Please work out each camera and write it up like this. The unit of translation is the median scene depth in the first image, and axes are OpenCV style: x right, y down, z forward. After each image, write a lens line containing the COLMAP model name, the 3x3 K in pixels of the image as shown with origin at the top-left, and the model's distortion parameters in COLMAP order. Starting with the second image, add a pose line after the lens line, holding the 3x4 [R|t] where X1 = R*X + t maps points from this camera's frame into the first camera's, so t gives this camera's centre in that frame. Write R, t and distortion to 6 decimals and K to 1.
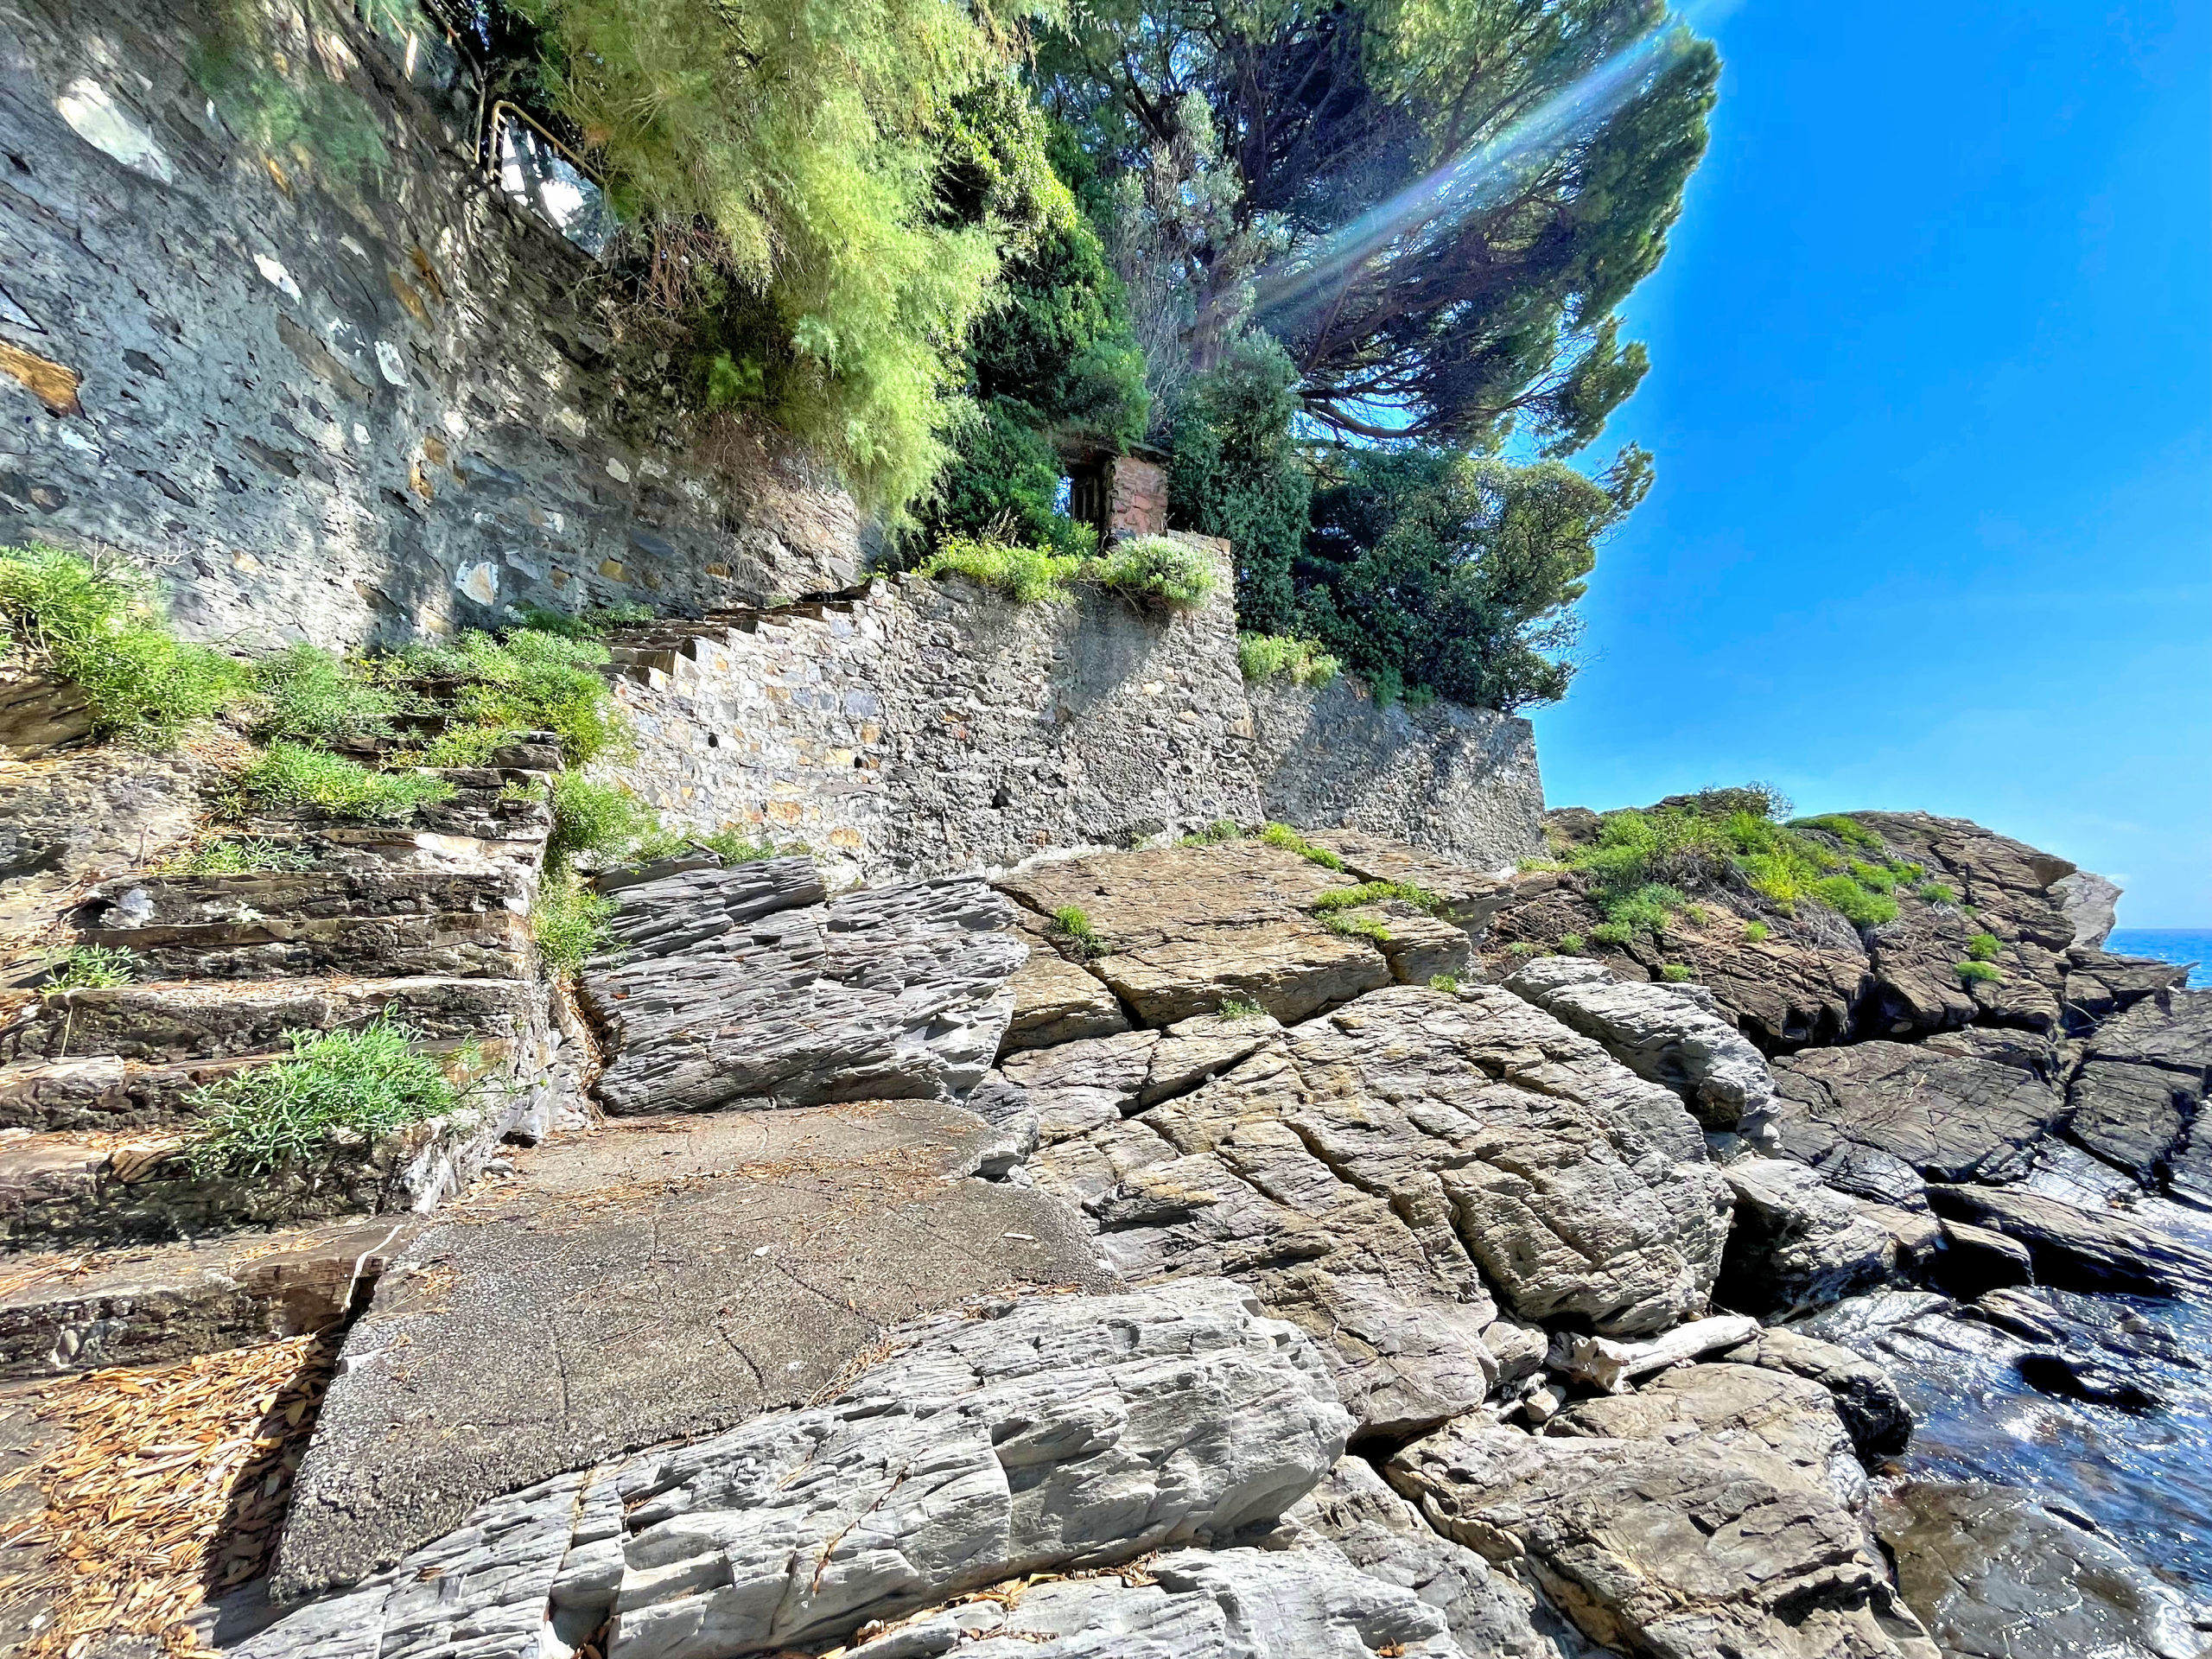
lens RADIAL K [[890.3, 0, 1106.9], [0, 890.3, 832.2], [0, 0, 1]] dist [-0.000148, 0.000297]
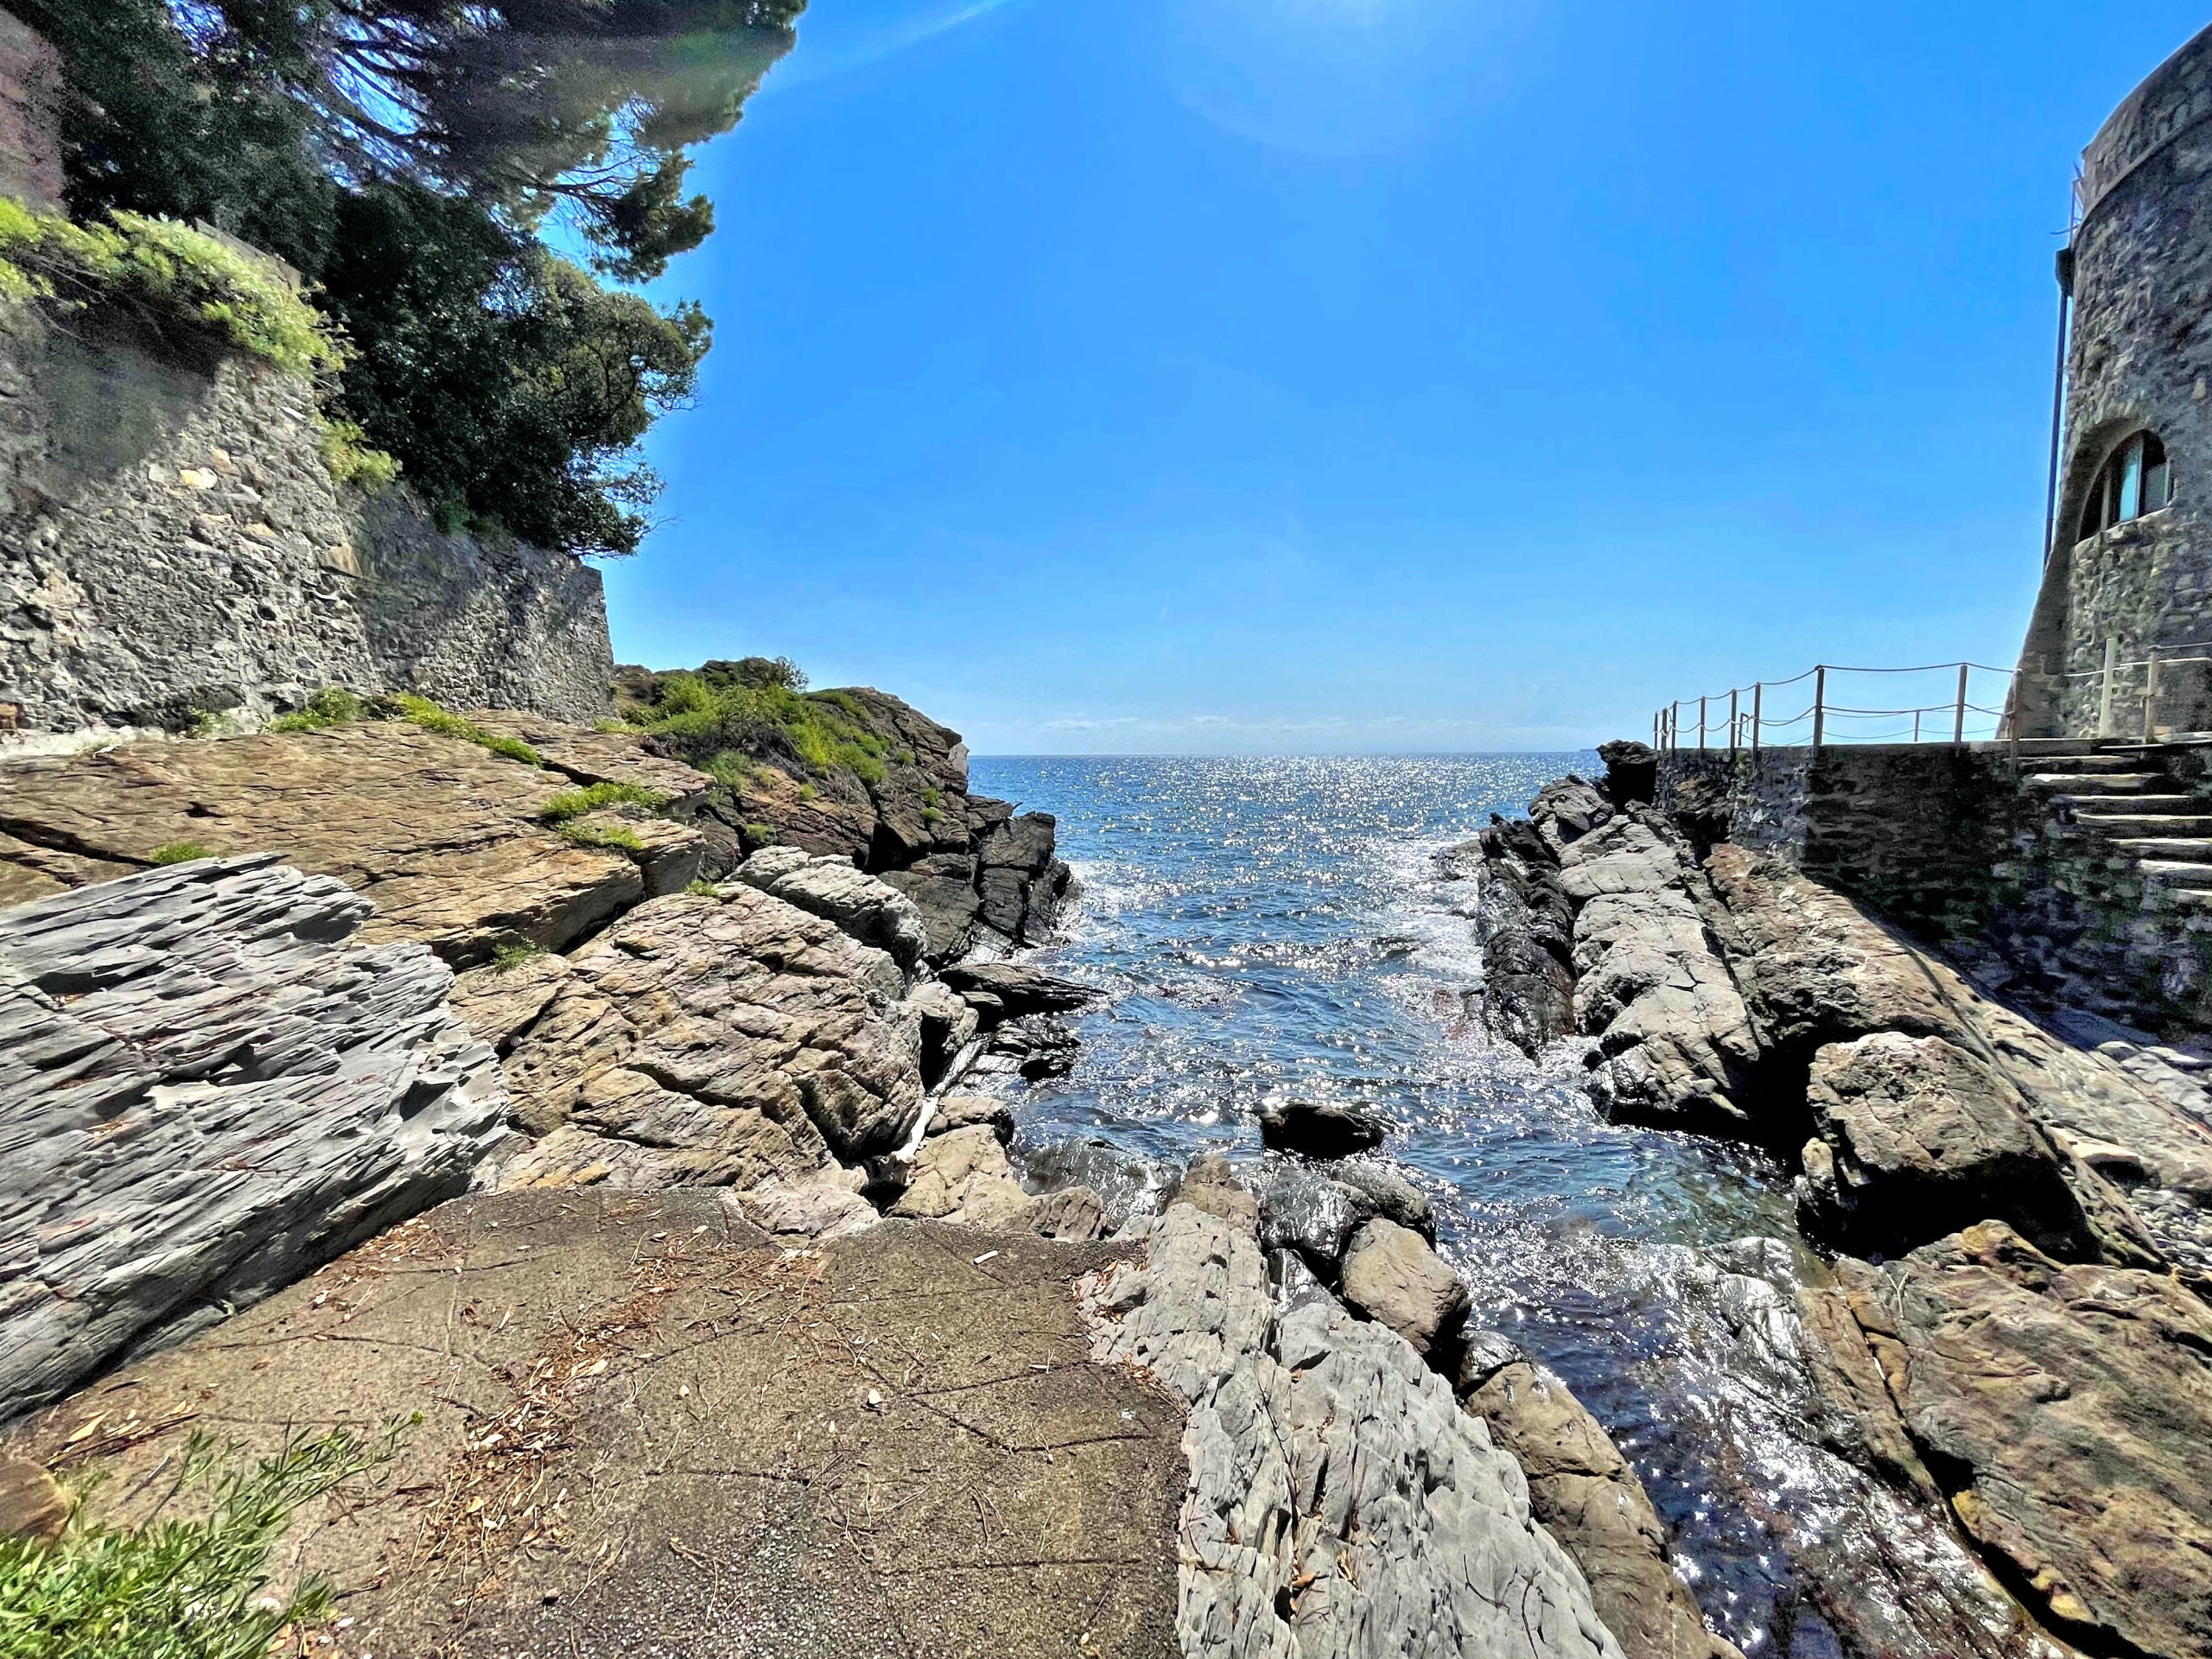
lens RADIAL K [[908.5, 0, 1078.3], [0, 908.5, 828.6], [0, 0, 1]] dist [0.000028, 0.000846]
pose [[0.504396, -0.077158, 0.860018, -0.251931], [-0.083915, 0.986905, 0.137758, -0.065742], [-0.859385, -0.141653, 0.491316, 0.102574]]
